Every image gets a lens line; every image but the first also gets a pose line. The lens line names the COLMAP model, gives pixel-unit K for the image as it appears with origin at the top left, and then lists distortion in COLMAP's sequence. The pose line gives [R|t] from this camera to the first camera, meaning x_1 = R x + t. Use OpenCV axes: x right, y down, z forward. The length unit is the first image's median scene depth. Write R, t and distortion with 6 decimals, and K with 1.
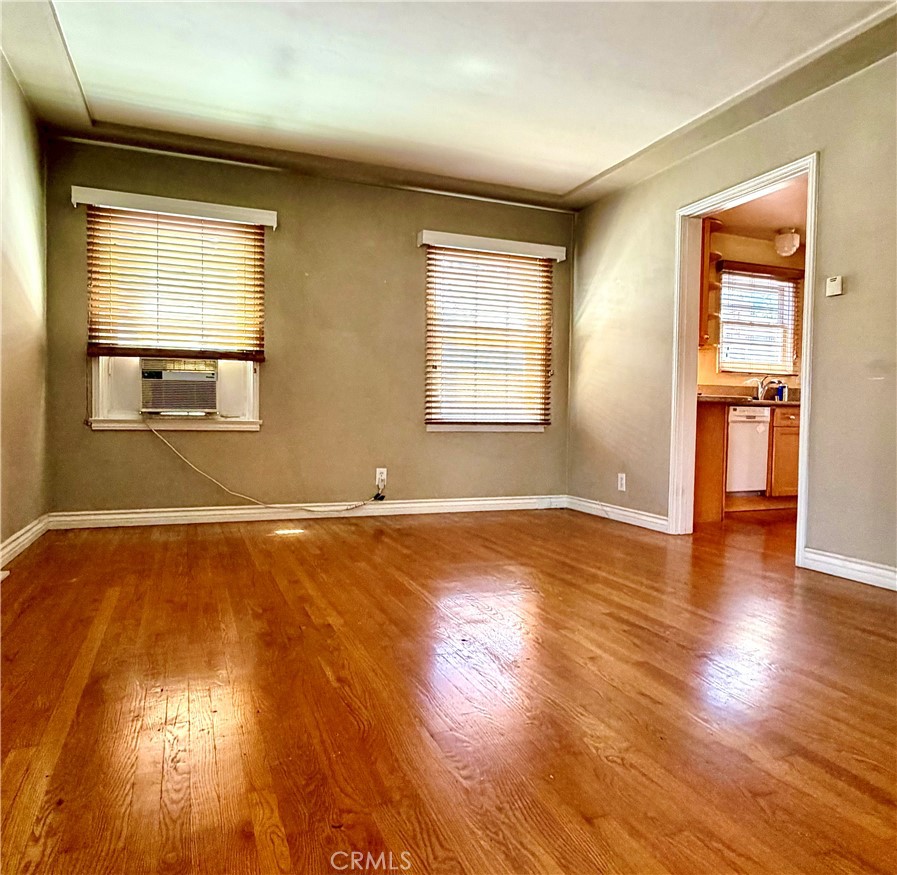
lens RADIAL K [[644.8, 0, 444.9], [0, 644.8, 434.0], [0, 0, 1]] dist [0.003889, 0.001541]
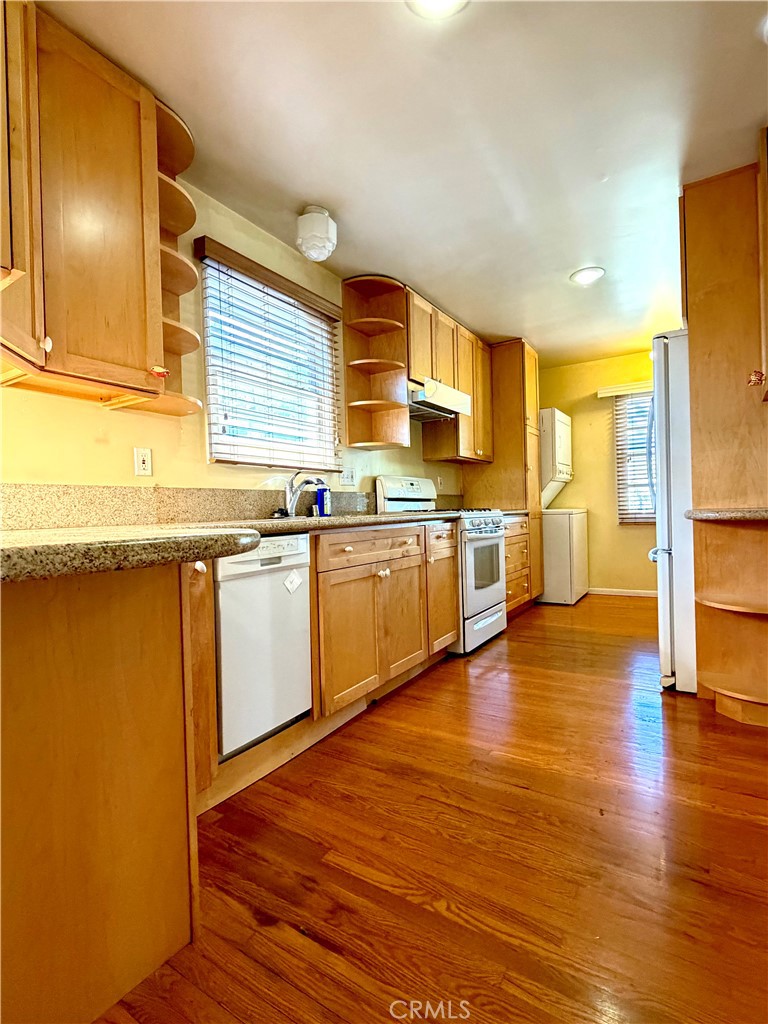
lens RADIAL K [[505.4, 0, 379.8], [0, 505.4, 511.7], [0, 0, 1]] dist [-0.003947, -0.000152]
pose [[0.810454, -0.040366, 0.584410, 0.305153], [0.059041, 0.998172, -0.012933, -0.045834], [-0.582820, 0.044985, 0.811355, 0.618615]]
